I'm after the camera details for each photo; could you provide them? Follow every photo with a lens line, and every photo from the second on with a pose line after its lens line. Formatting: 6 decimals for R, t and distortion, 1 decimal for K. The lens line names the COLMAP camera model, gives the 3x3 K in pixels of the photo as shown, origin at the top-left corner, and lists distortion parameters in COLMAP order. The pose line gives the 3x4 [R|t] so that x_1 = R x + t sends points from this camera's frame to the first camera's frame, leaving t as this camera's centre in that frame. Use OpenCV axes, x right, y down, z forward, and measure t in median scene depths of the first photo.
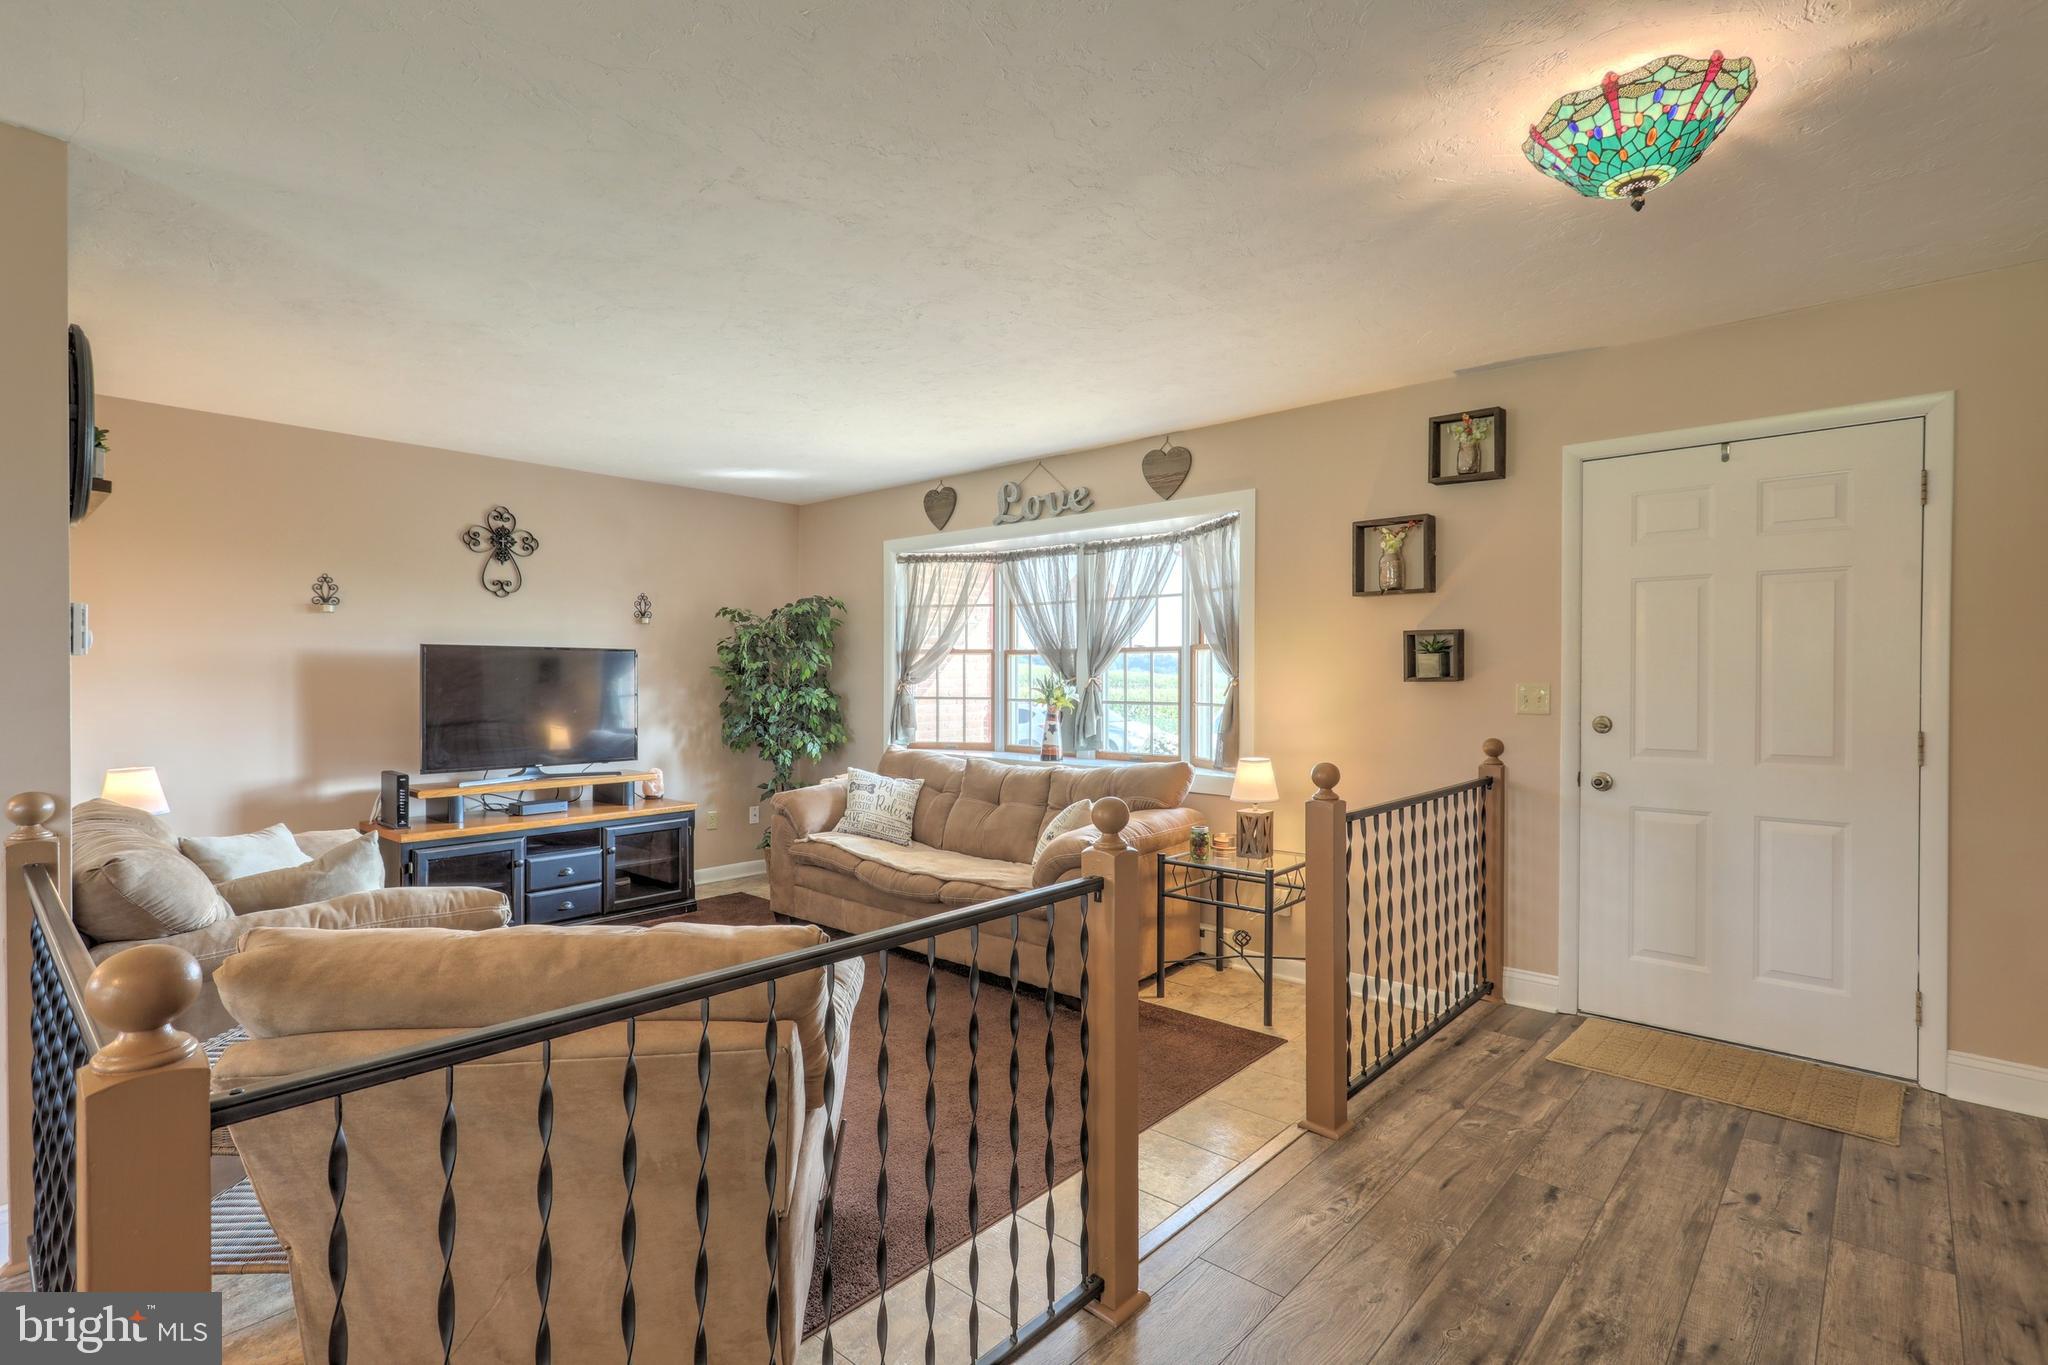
lens RADIAL K [[969.0, 0, 1026.1], [0, 969.0, 693.0], [0, 0, 1]] dist [-0.004878, 0.003590]
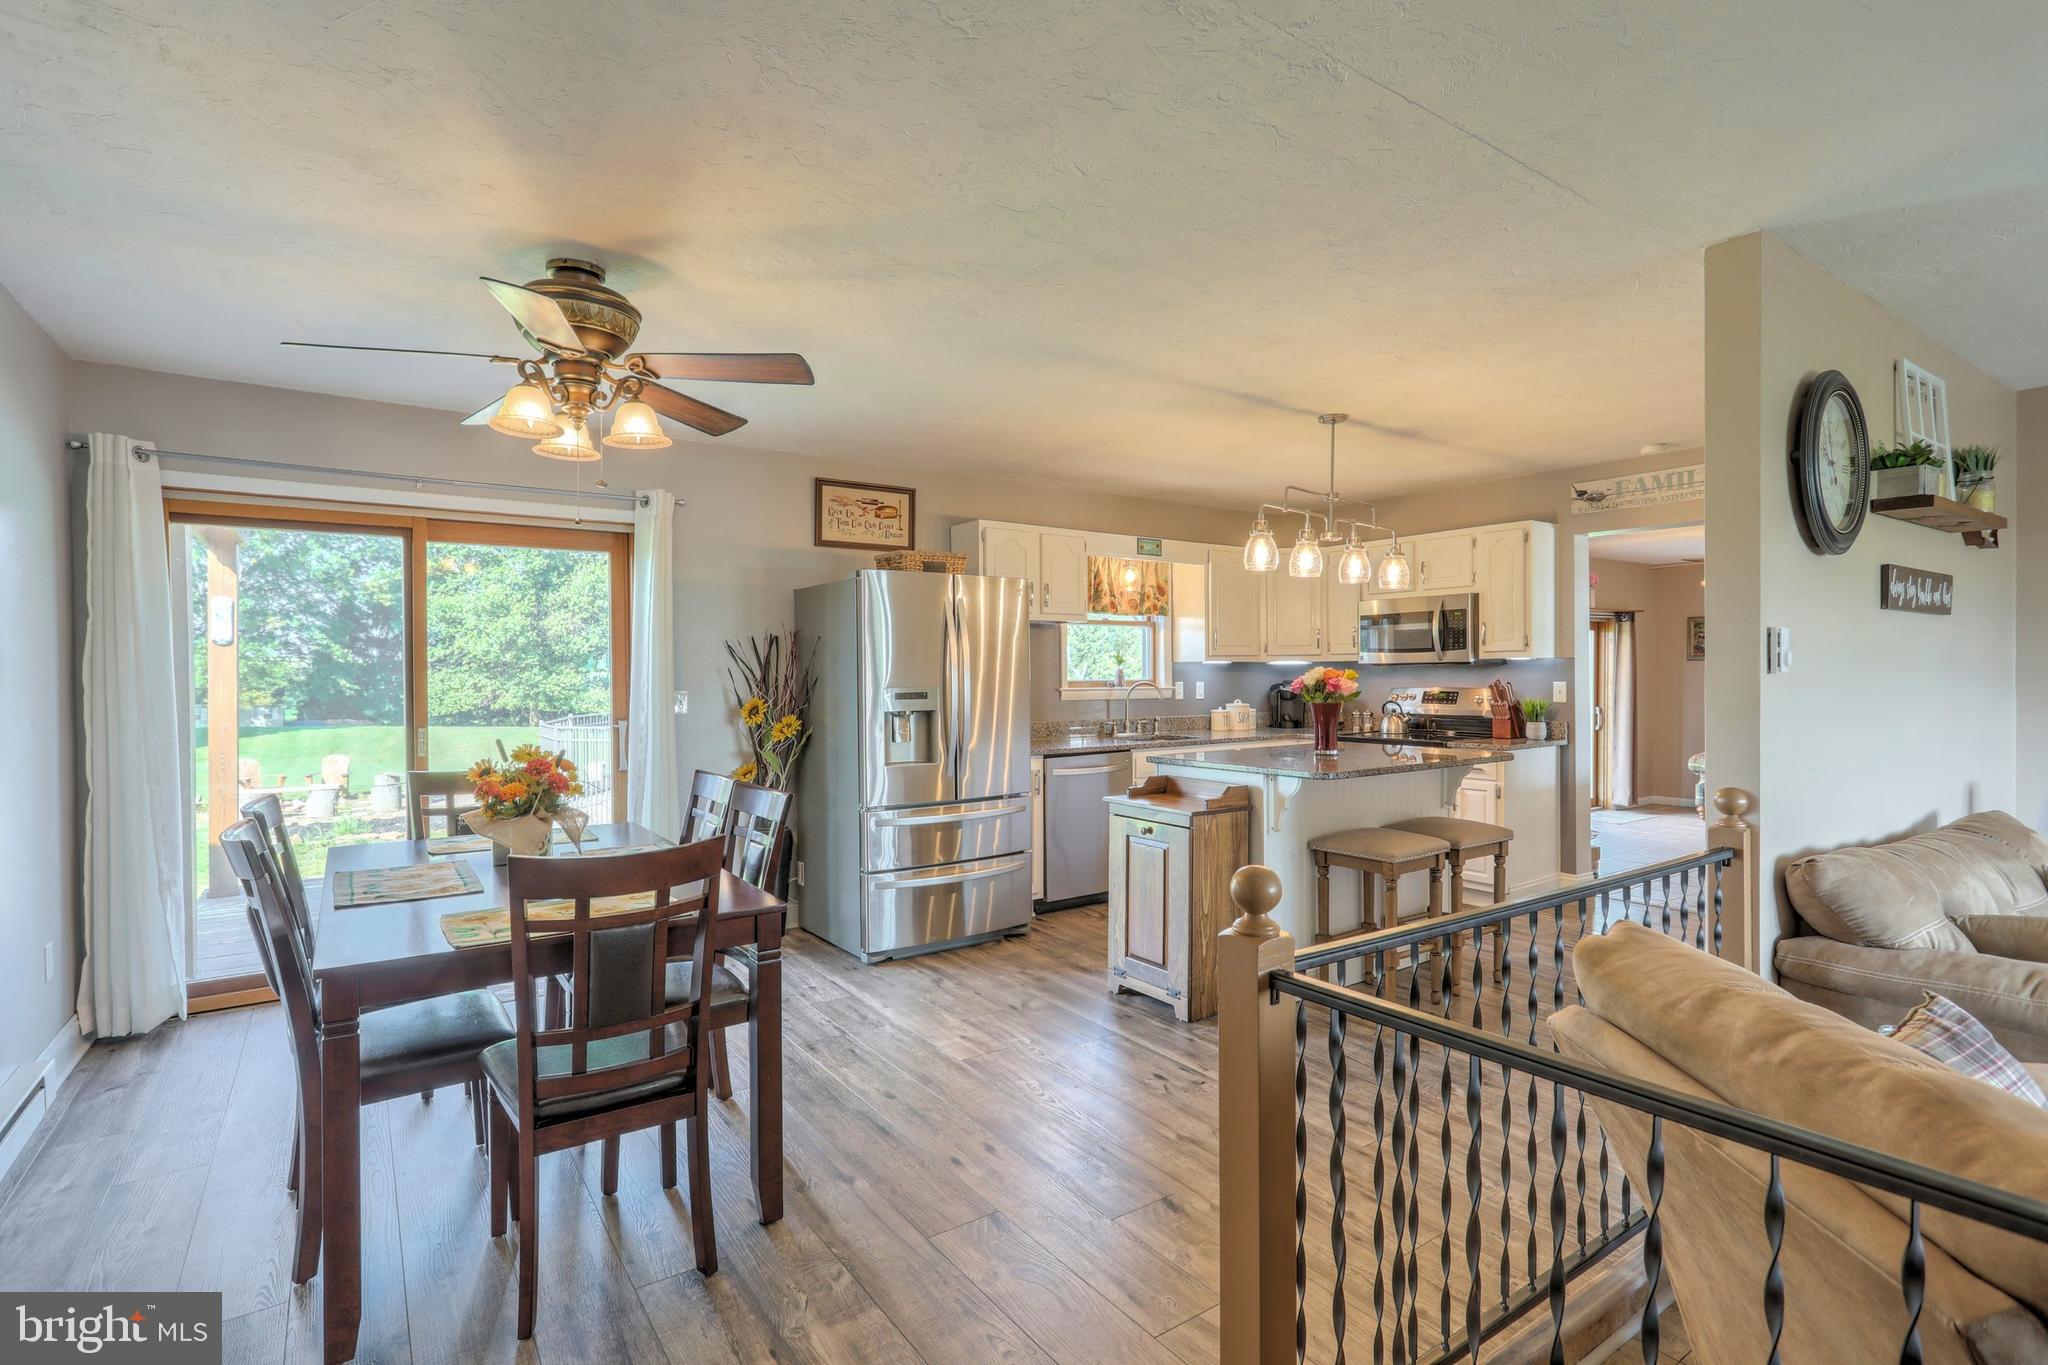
lens RADIAL K [[969.0, 0, 1020.5], [0, 969.0, 681.8], [0, 0, 1]] dist [-0.004878, 0.003590]
pose [[-0.222587, 0.004738, -0.974901, 0.130927], [-0.006732, 0.999957, 0.006397, -0.011692], [0.974890, 0.007987, -0.222546, 0.158376]]
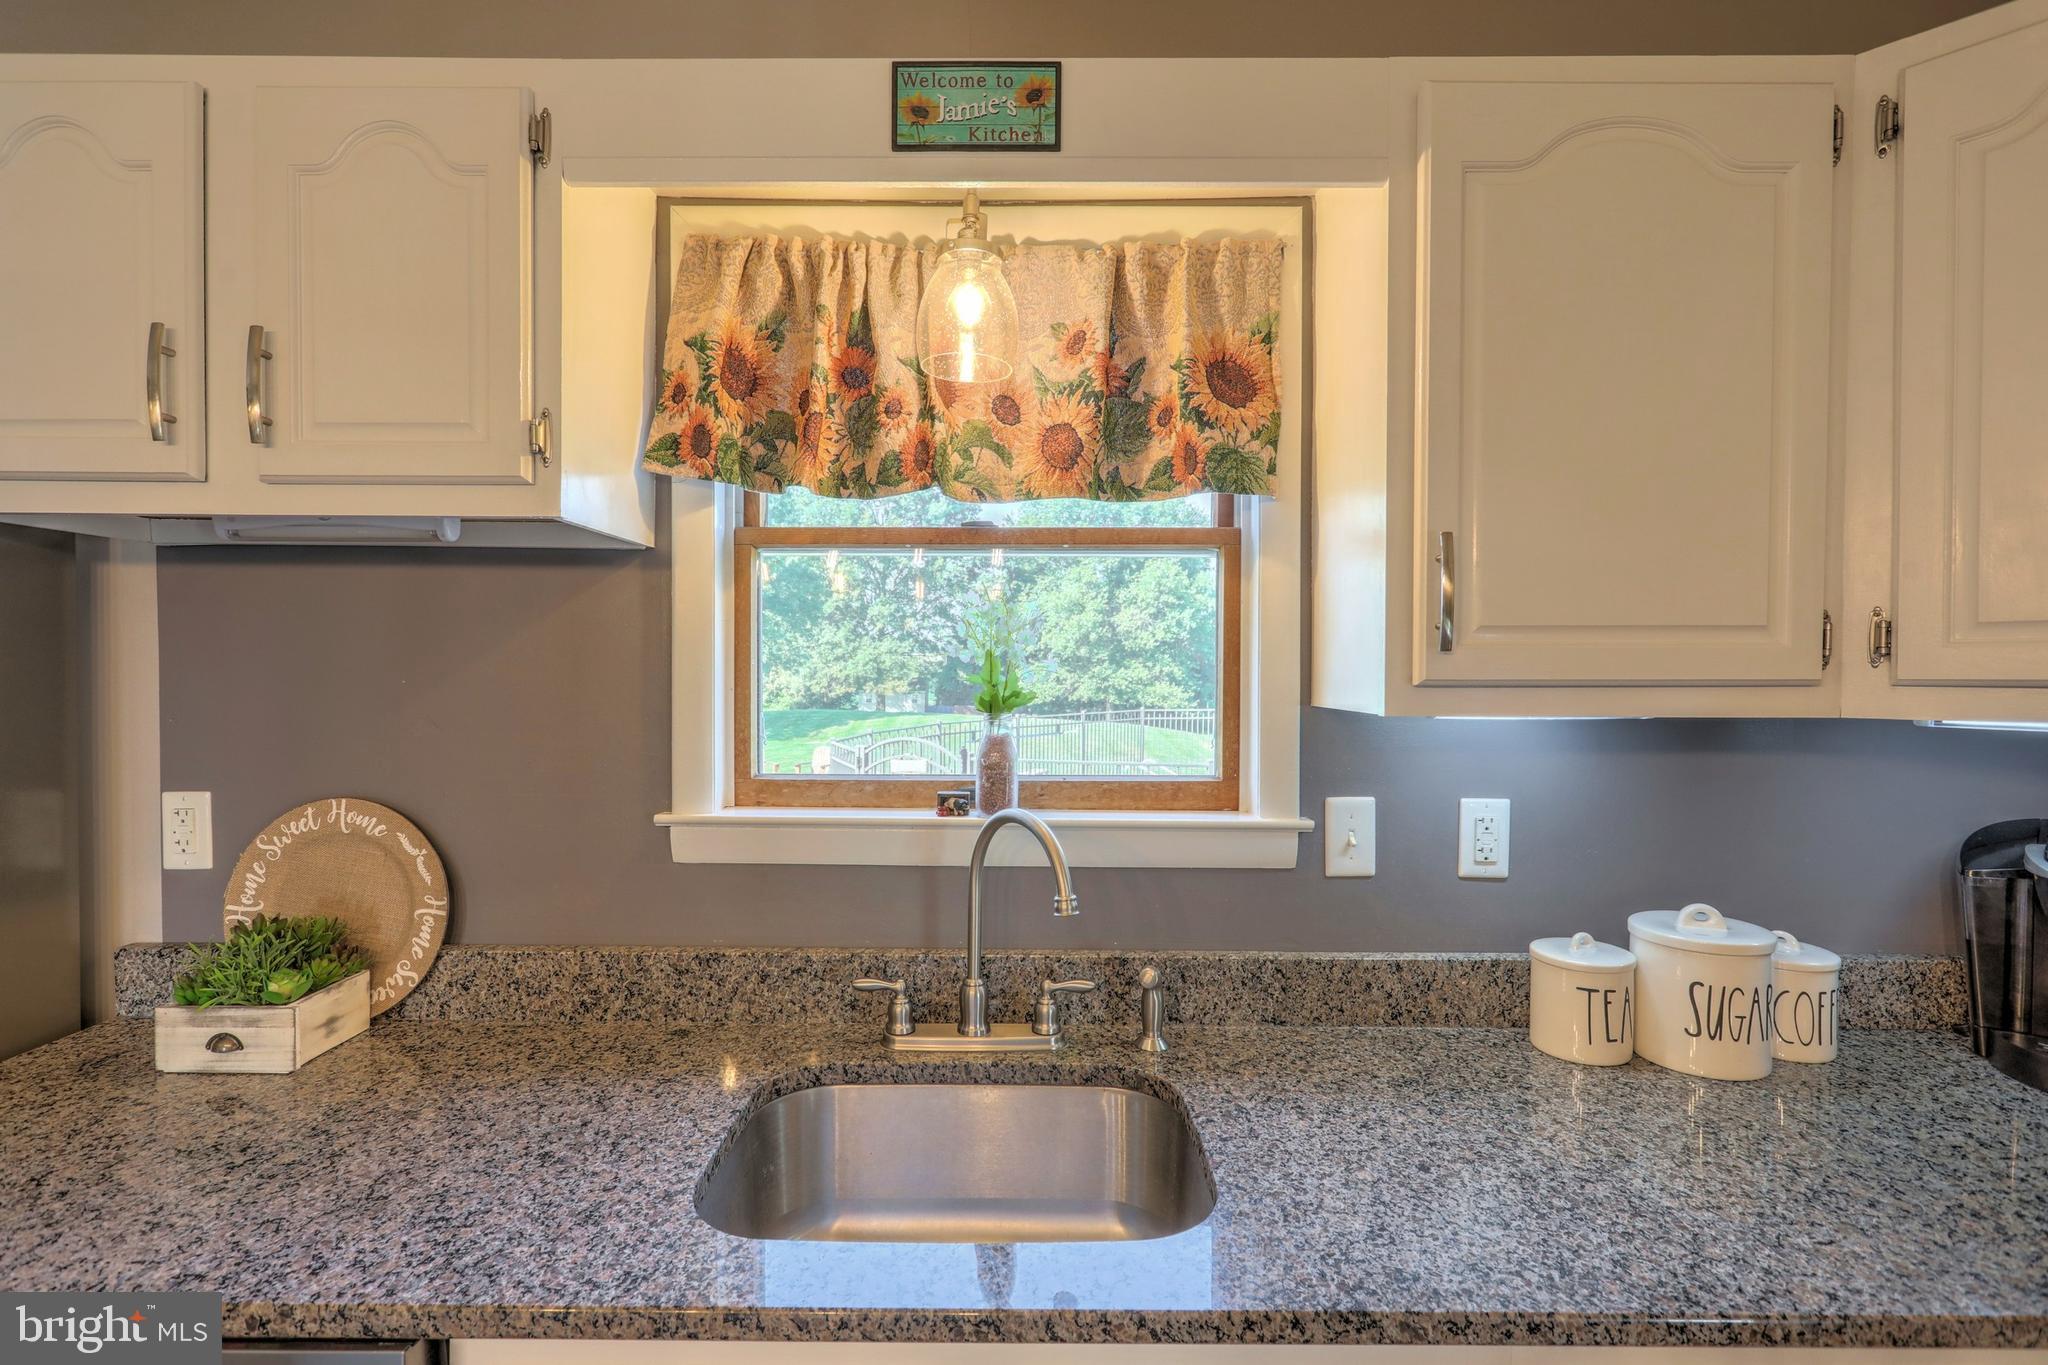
lens RADIAL K [[969.0, 0, 1016.2], [0, 969.0, 683.8], [0, 0, 1]] dist [-0.004878, 0.003590]
pose [[-0.745174, 0.002964, -0.666864, -0.849291], [-0.015612, 0.999639, 0.021888, -0.040297], [0.666688, 0.026721, -0.744858, 0.217912]]
